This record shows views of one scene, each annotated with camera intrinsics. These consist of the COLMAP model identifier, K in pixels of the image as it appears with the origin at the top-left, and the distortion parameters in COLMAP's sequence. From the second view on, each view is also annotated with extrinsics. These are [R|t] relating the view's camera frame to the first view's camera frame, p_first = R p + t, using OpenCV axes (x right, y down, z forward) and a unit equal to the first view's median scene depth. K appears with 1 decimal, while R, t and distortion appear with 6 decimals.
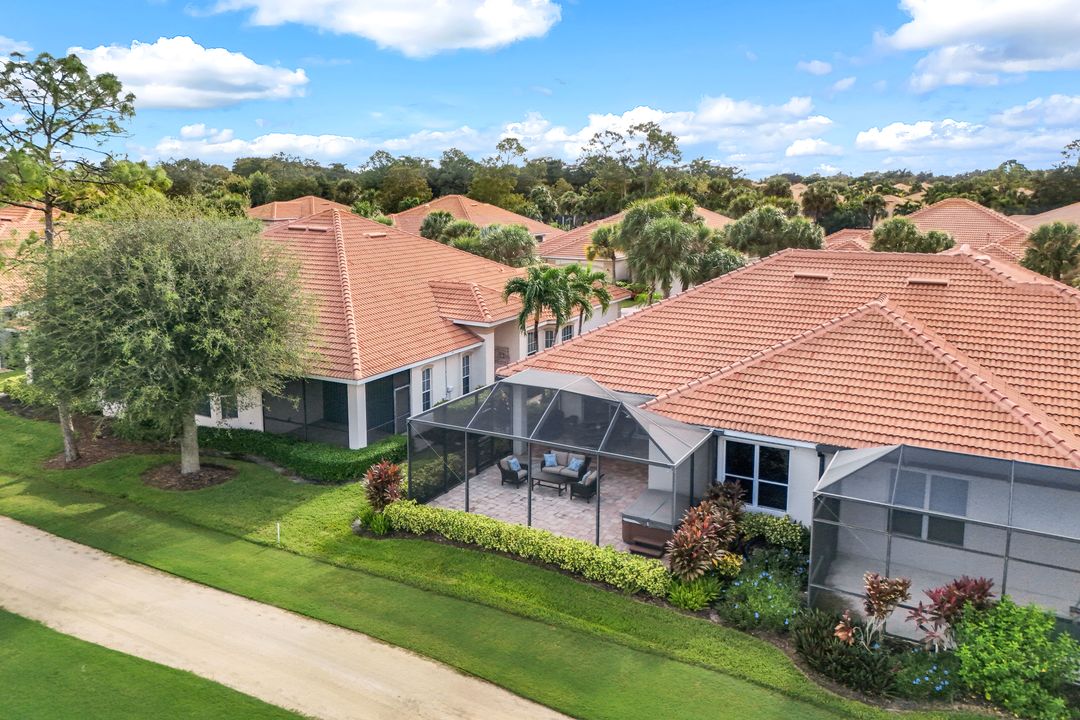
lens RADIAL K [[811.6, 0, 543.8], [0, 811.6, 302.7], [0, 0, 1]] dist [0.080393, -0.088698]
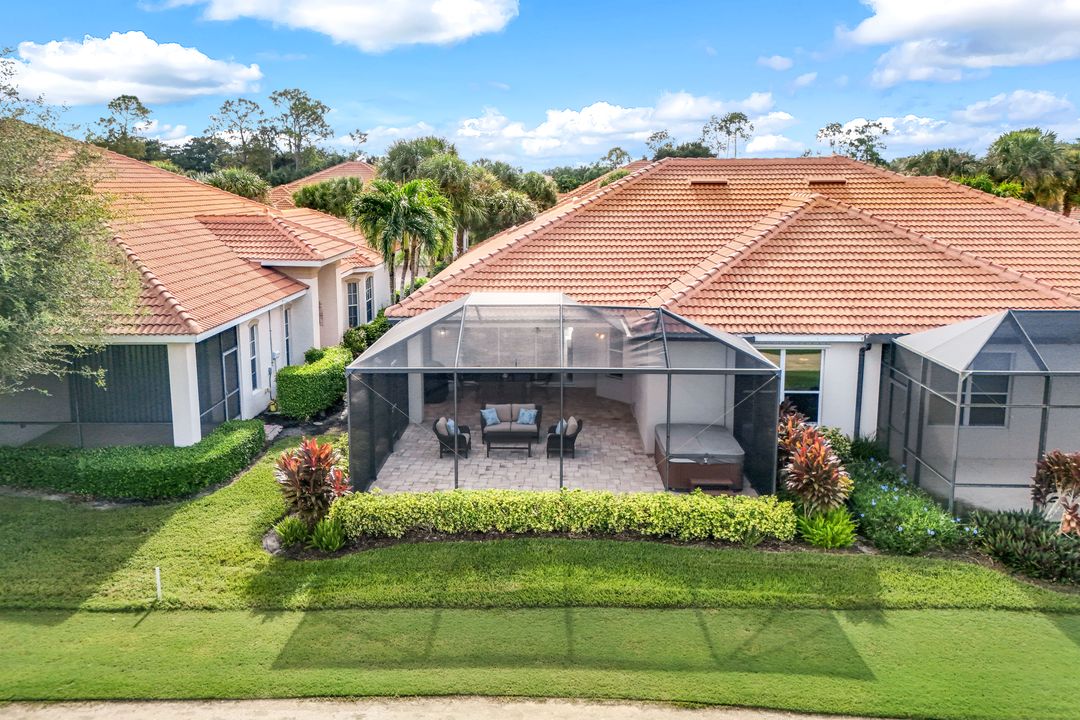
lens RADIAL K [[809.5, 0, 540.6], [0, 809.5, 325.3], [0, 0, 1]] dist [0.082314, -0.084113]
pose [[0.885632, -0.082082, 0.457076, -0.334084], [0.069969, 0.996605, 0.043400, 0.093373], [-0.459086, -0.006455, 0.888368, 0.365234]]
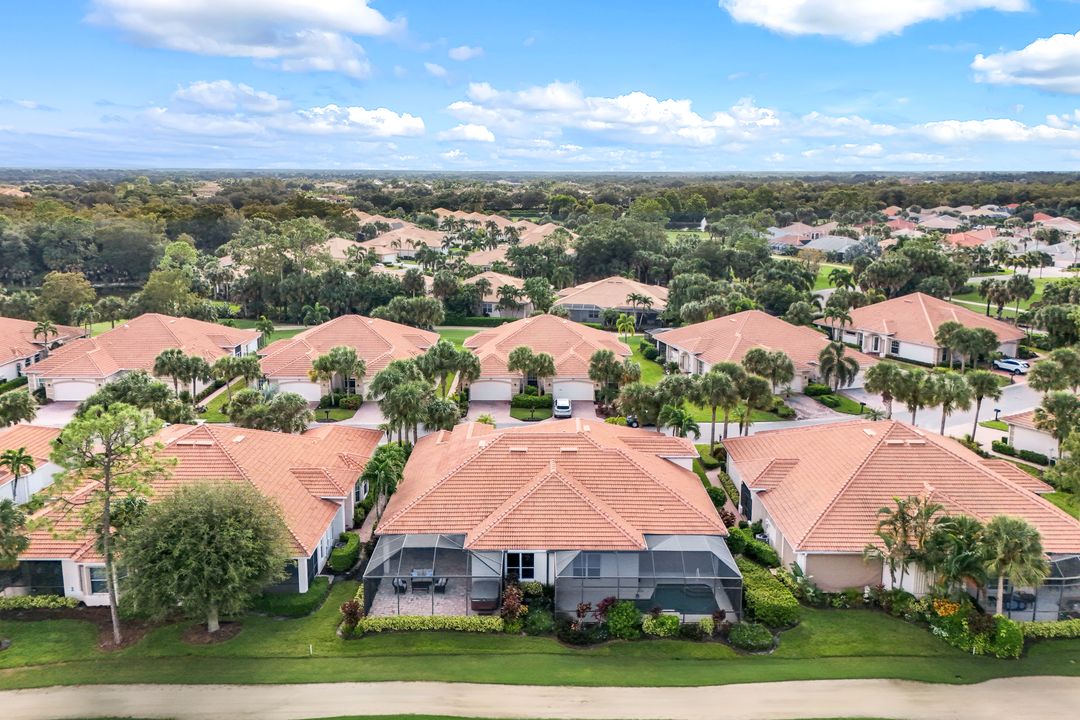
lens RADIAL K [[811.6, 0, 543.8], [0, 811.6, 302.7], [0, 0, 1]] dist [0.080393, -0.088698]
pose [[0.873478, -0.077244, 0.480697, -0.729178], [0.069101, 0.997008, 0.034647, -0.599490], [-0.481935, 0.002953, 0.876202, -1.048300]]
